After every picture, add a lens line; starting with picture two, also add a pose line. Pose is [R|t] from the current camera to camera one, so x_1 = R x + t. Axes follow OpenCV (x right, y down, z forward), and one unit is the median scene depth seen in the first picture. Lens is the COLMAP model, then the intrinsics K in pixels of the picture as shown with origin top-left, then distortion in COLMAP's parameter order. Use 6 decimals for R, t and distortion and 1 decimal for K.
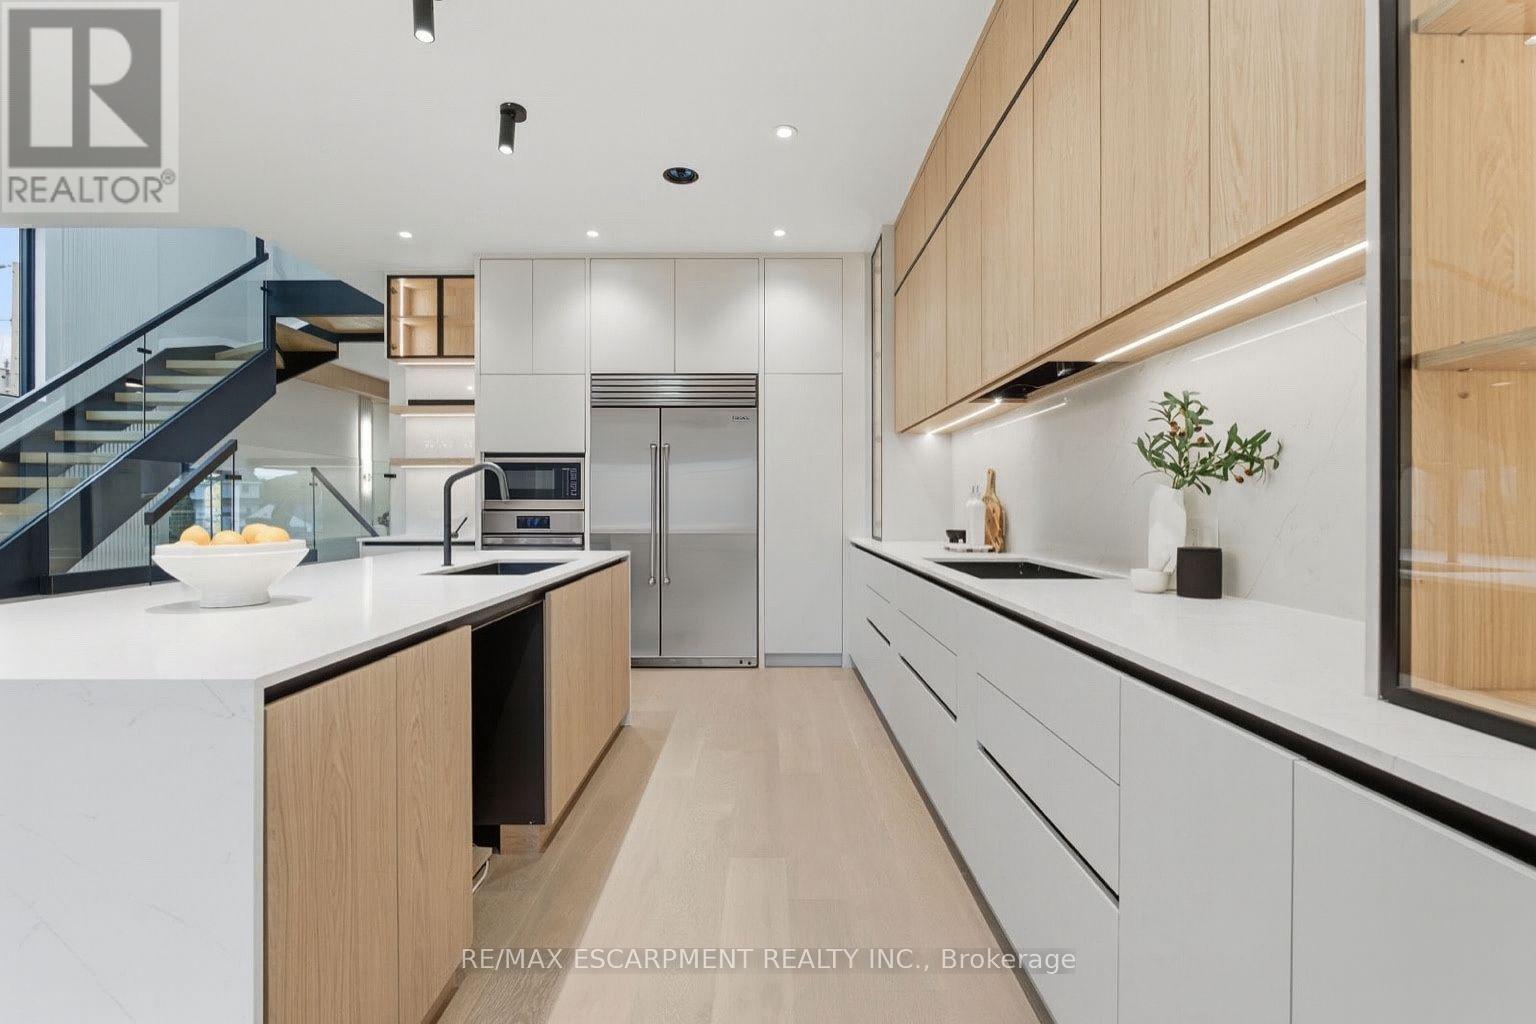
lens RADIAL K [[866.5, 0, 727.5], [0, 866.5, 511.0], [0, 0, 1]] dist [-0.007834, -0.000267]
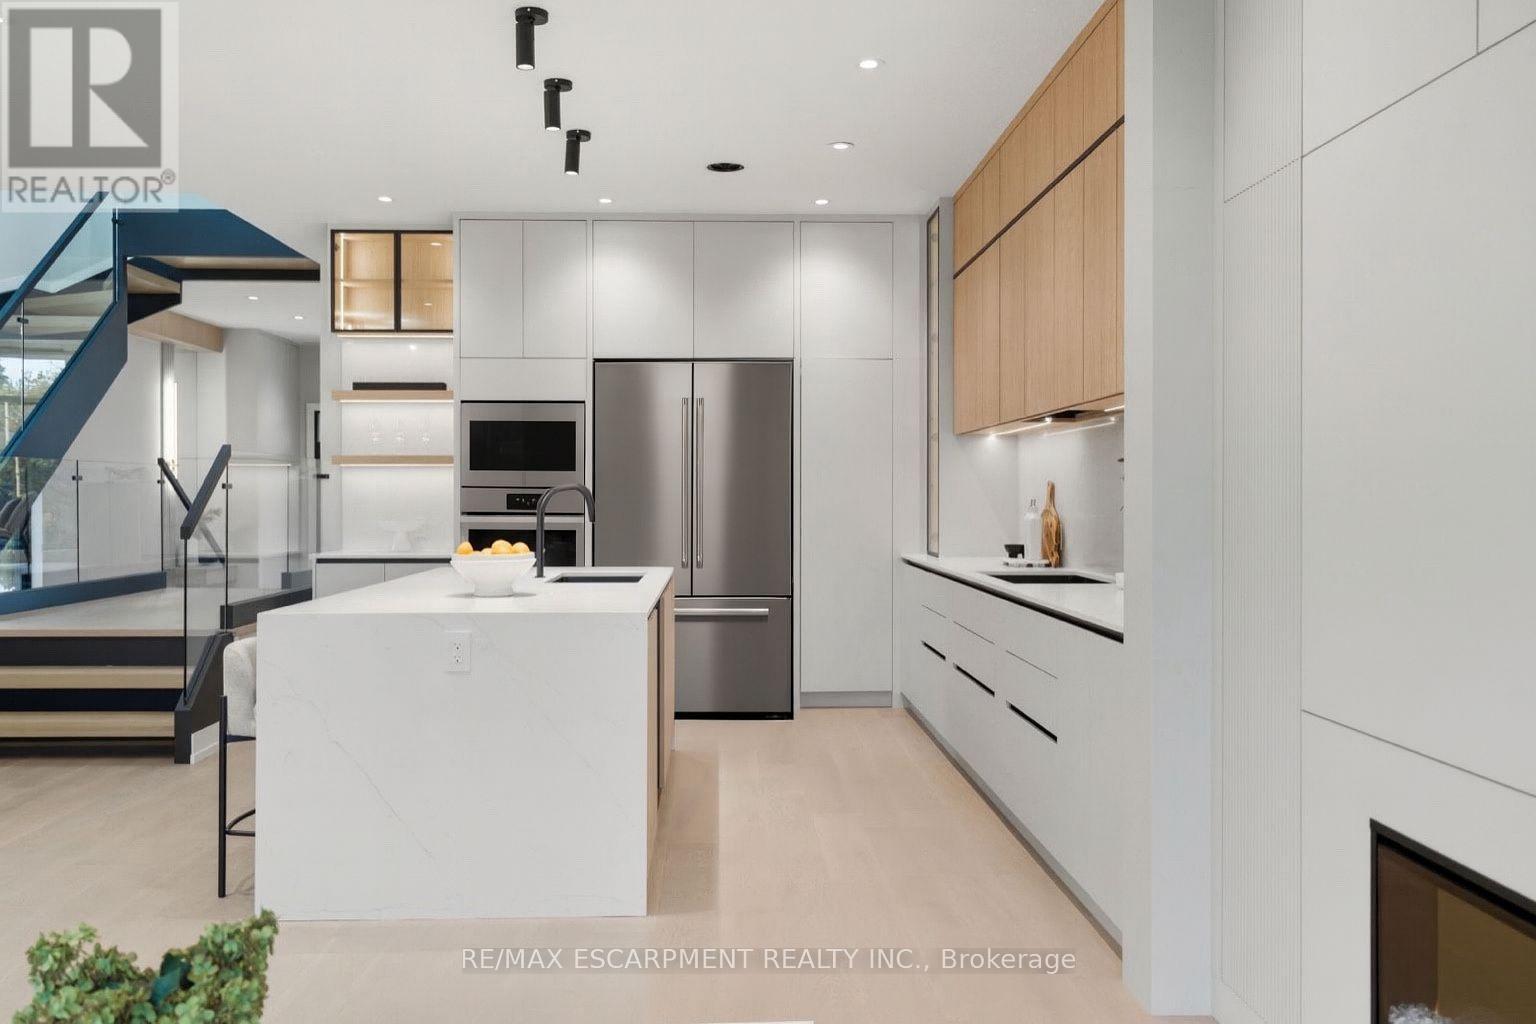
lens RADIAL K [[1228.0, 0, 767.9], [0, 1228.0, 518.6], [0, 0, 1]] dist [0.010367, 0.001774]
pose [[0.999301, -0.000190, 0.037374, -0.038974], [0.000137, 0.999999, 0.001417, -0.005520], [-0.037374, -0.001411, 0.999300, -0.223757]]
